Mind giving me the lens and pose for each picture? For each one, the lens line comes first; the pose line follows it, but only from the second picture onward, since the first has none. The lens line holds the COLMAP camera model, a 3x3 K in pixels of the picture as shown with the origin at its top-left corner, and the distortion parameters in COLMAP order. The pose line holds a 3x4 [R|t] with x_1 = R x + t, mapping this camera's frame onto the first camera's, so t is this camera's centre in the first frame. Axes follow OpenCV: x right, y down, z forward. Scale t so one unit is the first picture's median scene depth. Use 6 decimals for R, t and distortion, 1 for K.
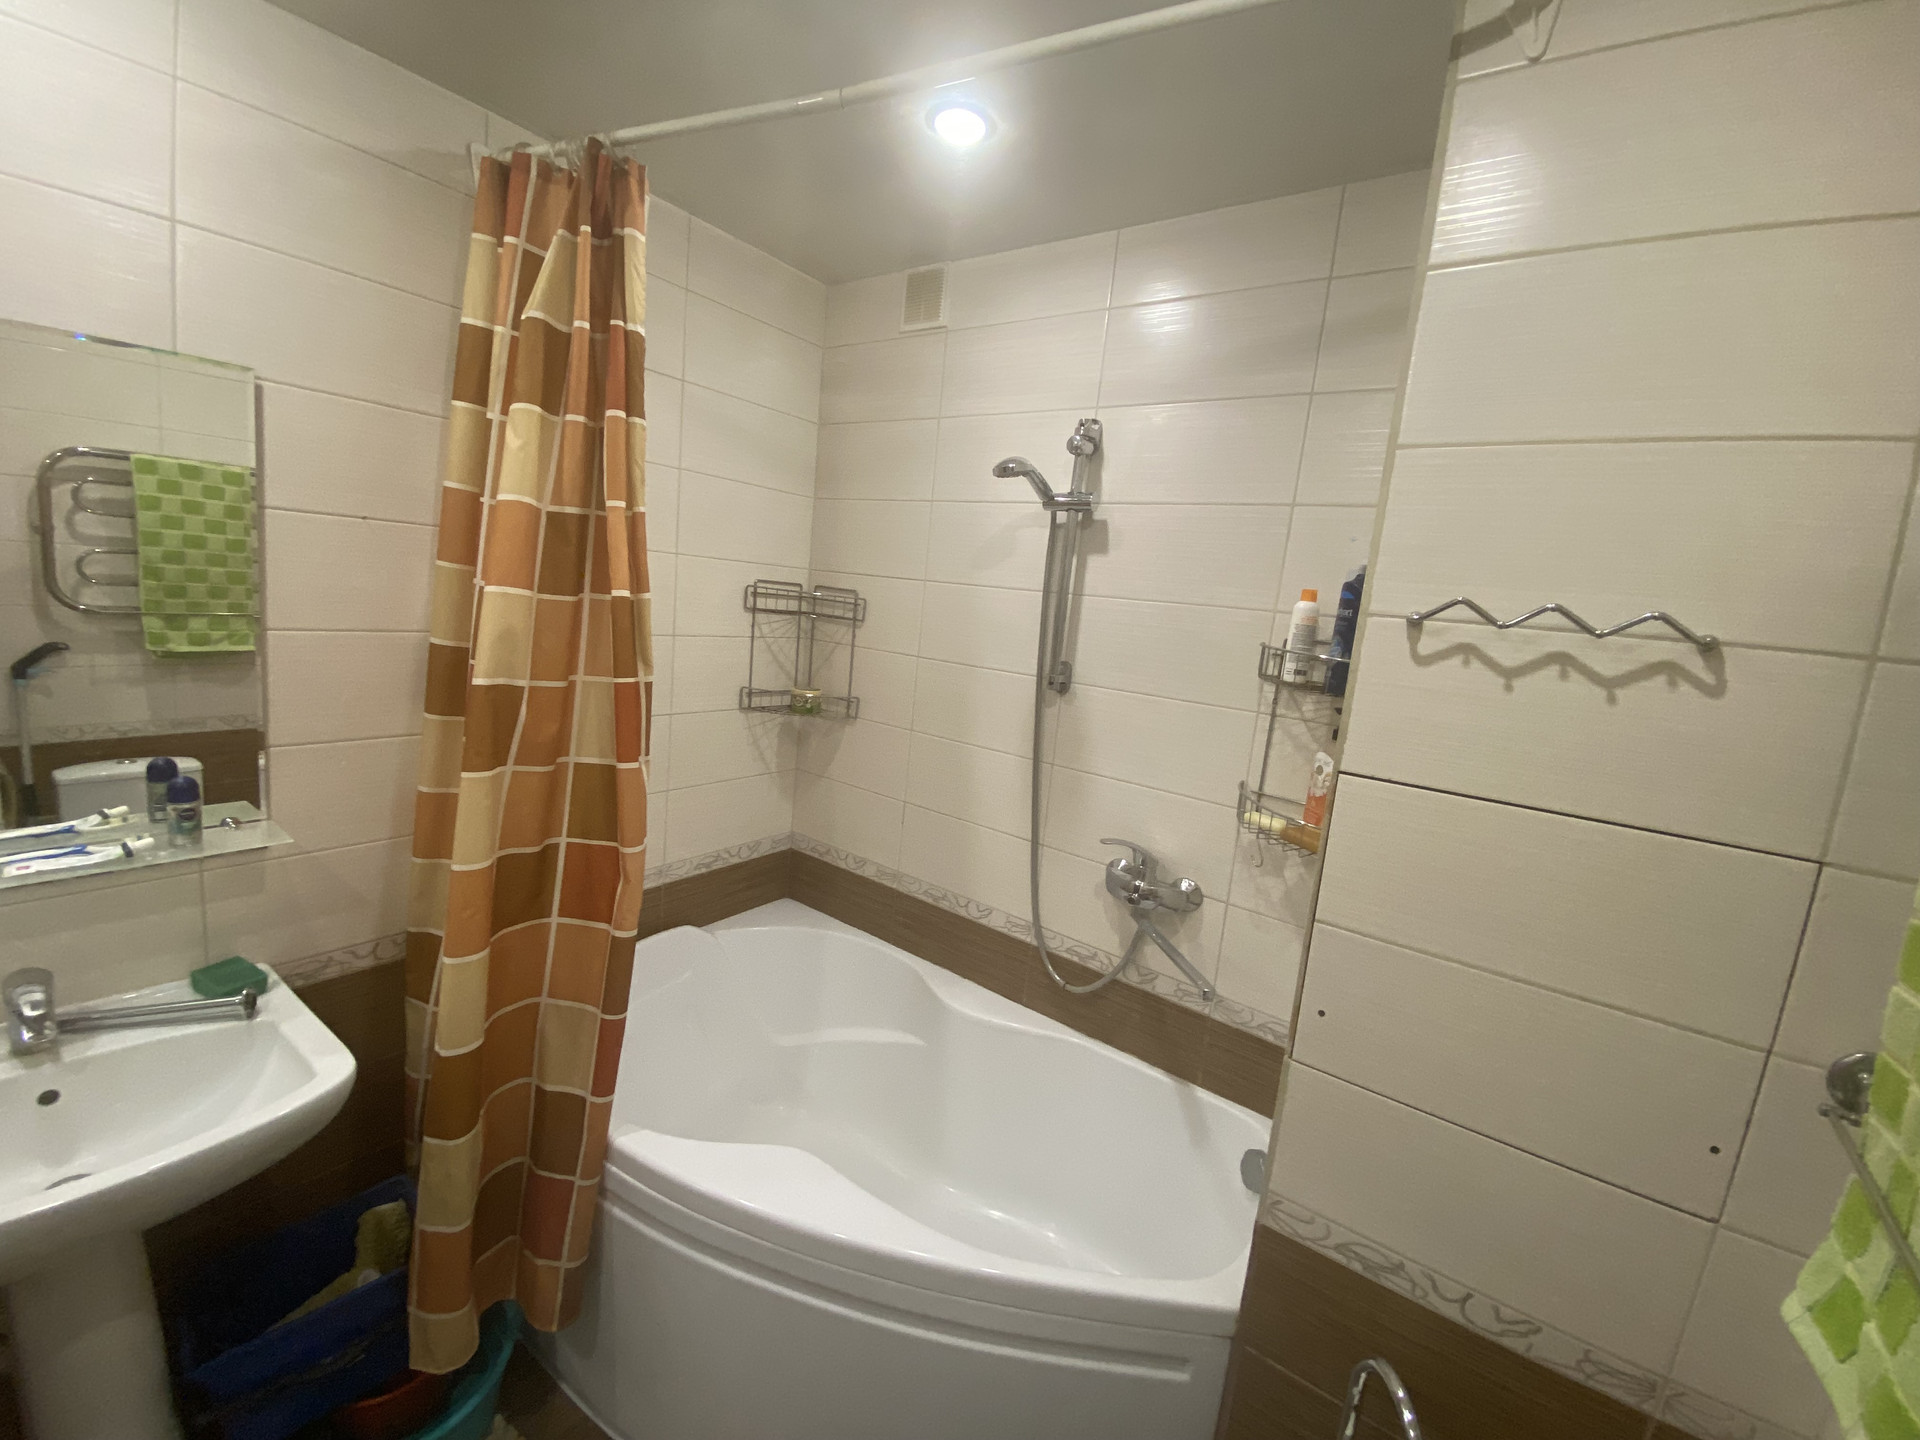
lens RADIAL K [[782.8, 0, 960.6], [0, 782.8, 700.8], [0, 0, 1]] dist [-0.001461, -0.000518]
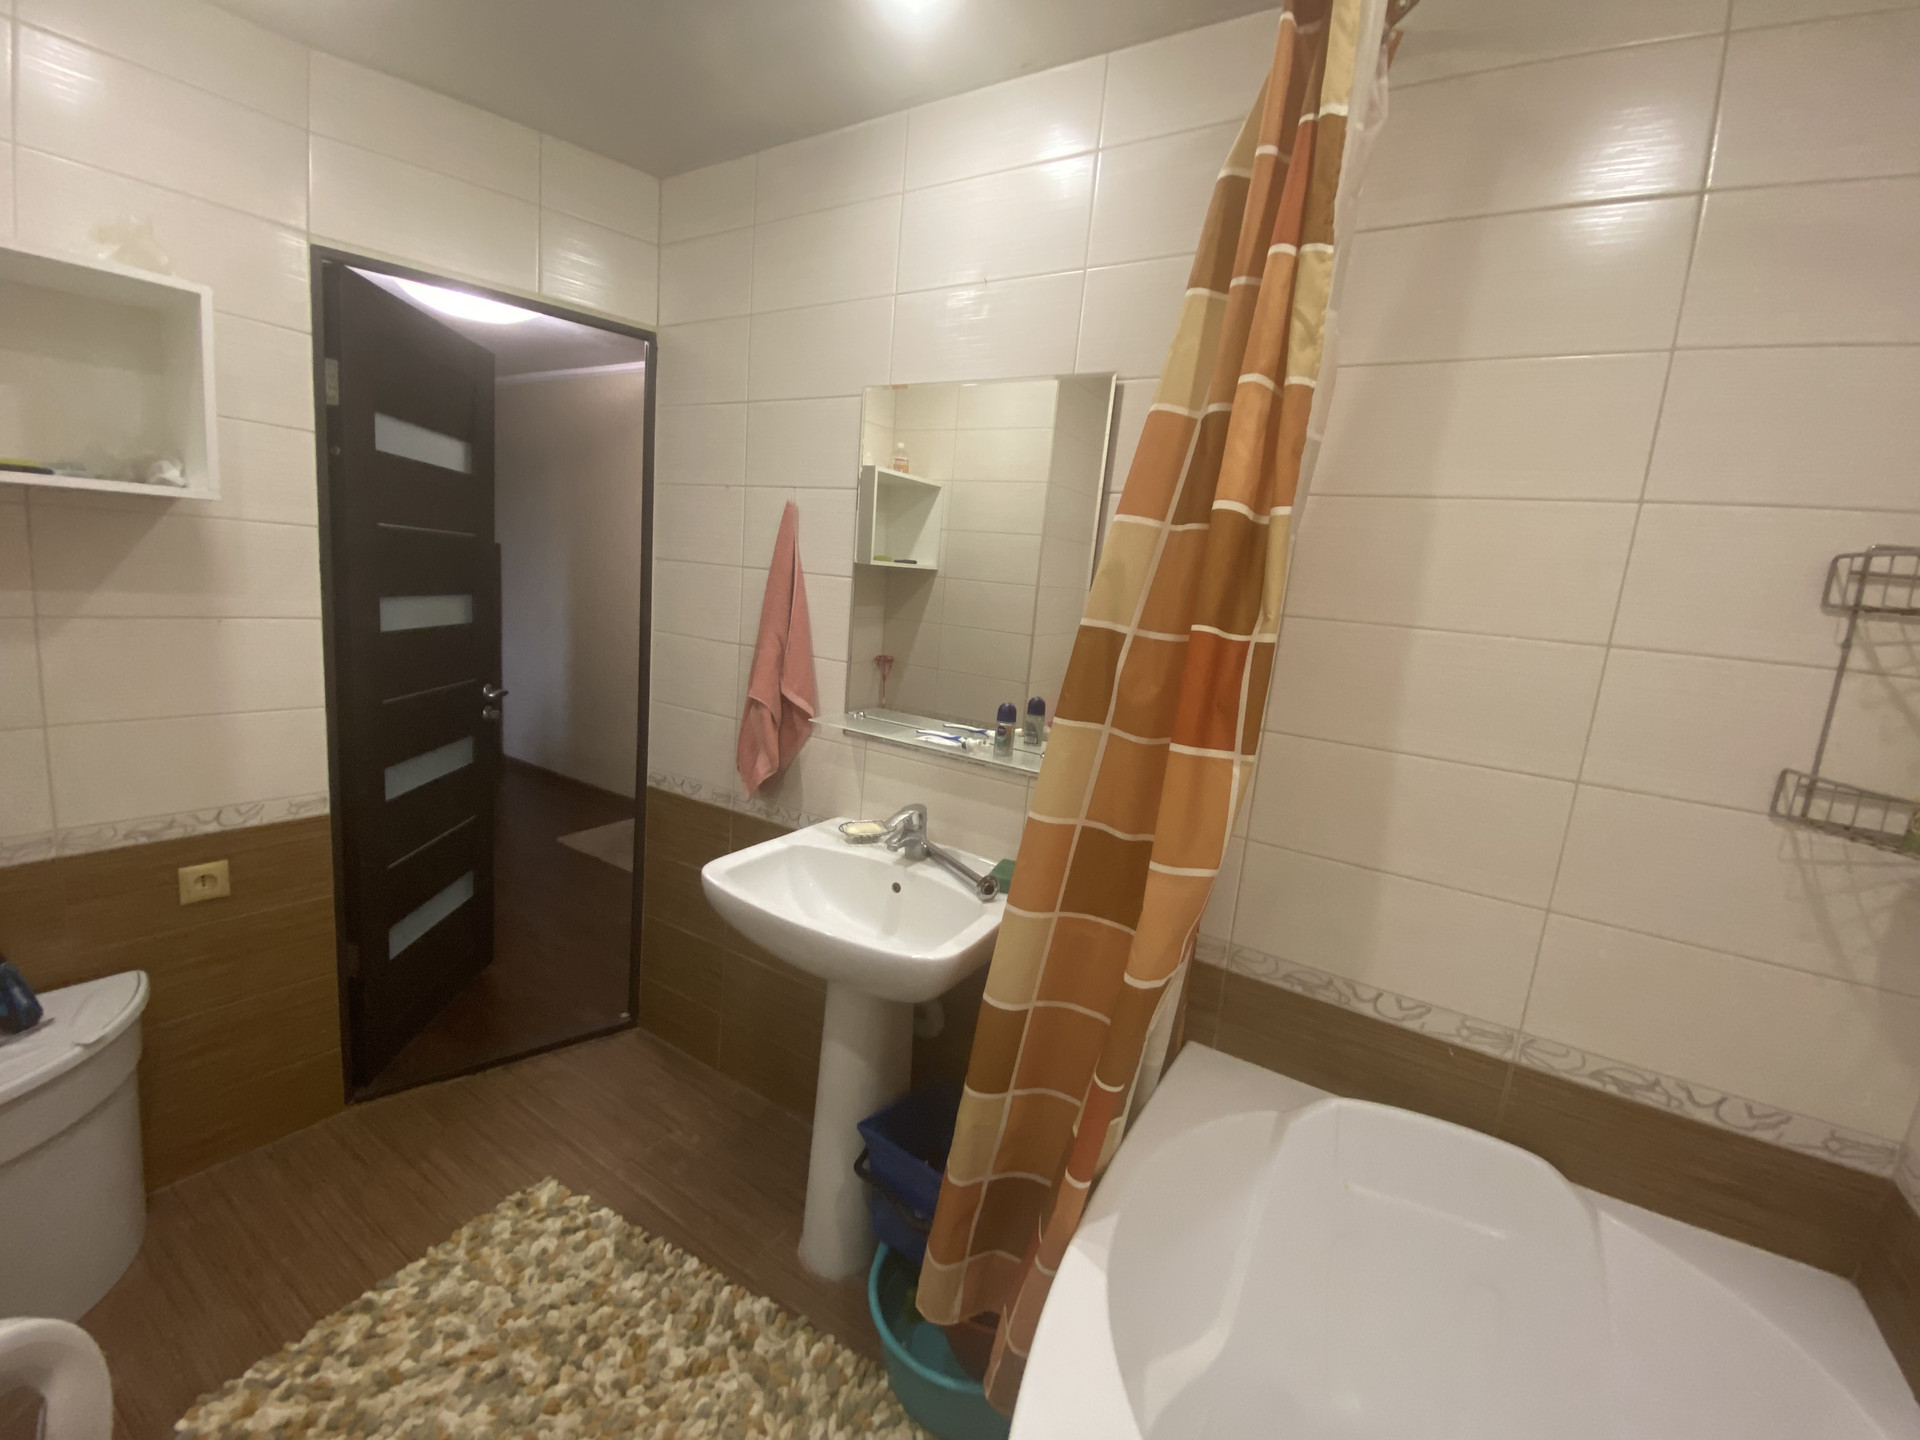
lens RADIAL K [[782.8, 0, 954.9], [0, 782.8, 724.9], [0, 0, 1]] dist [-0.001461, -0.000518]
pose [[0.062256, 0.077676, -0.995033, 0.172169], [-0.225580, 0.972263, 0.061785, 0.042035], [0.972233, 0.220613, 0.078052, 0.481453]]
